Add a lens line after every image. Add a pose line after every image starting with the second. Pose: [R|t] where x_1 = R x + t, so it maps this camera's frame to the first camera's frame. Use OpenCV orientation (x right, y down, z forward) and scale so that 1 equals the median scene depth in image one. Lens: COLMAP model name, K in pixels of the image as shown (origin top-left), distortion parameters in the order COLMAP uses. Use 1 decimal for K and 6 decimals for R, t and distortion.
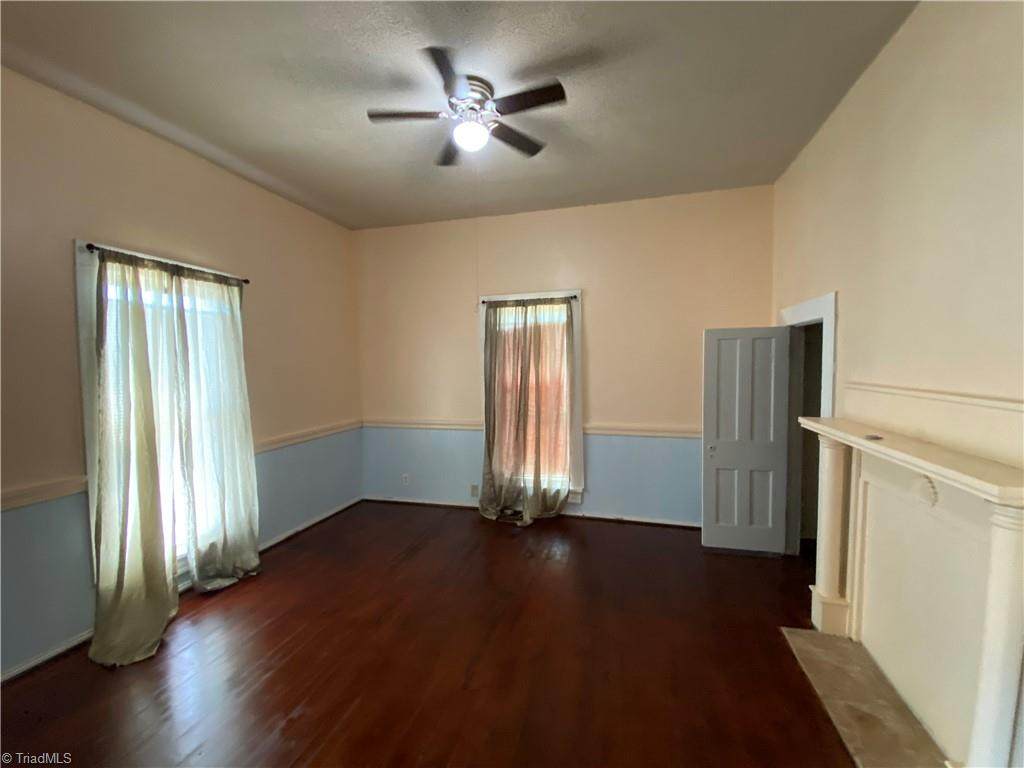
lens RADIAL K [[399.4, 0, 515.9], [0, 399.4, 383.2], [0, 0, 1]] dist [0.042269, -0.033756]
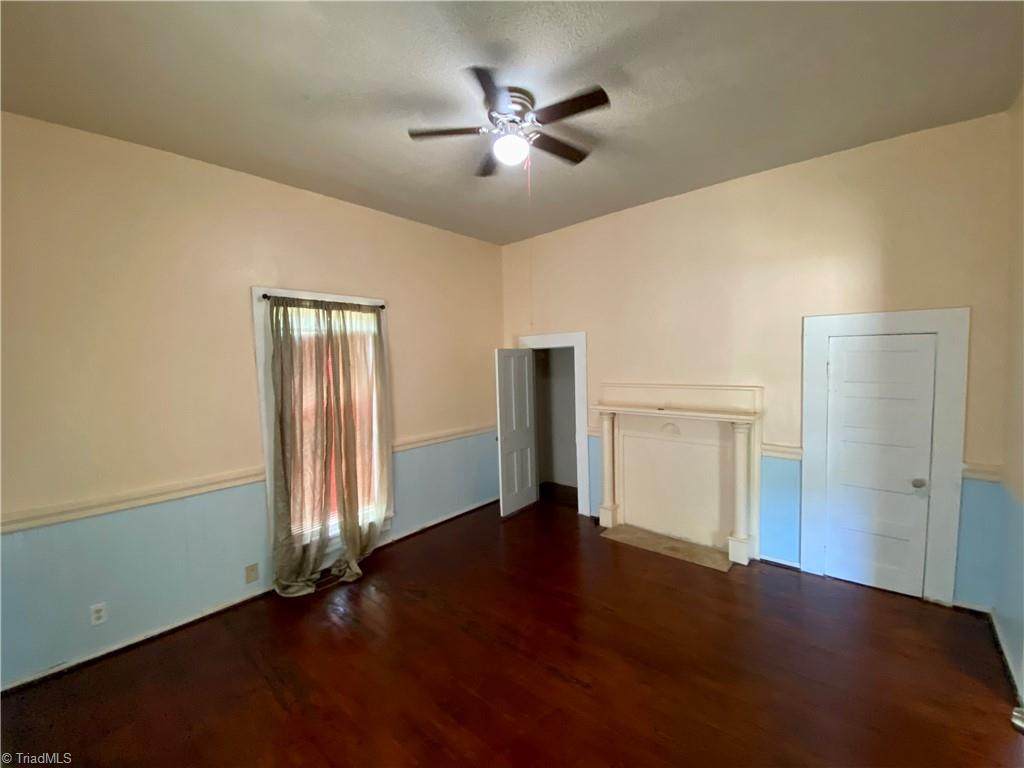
lens RADIAL K [[399.4, 0, 515.9], [0, 399.4, 383.2], [0, 0, 1]] dist [0.042269, -0.033756]
pose [[0.462263, -0.050471, 0.885306, -0.526727], [0.070172, 0.997330, 0.020217, -0.035418], [-0.883962, 0.052778, 0.464570, 0.299621]]
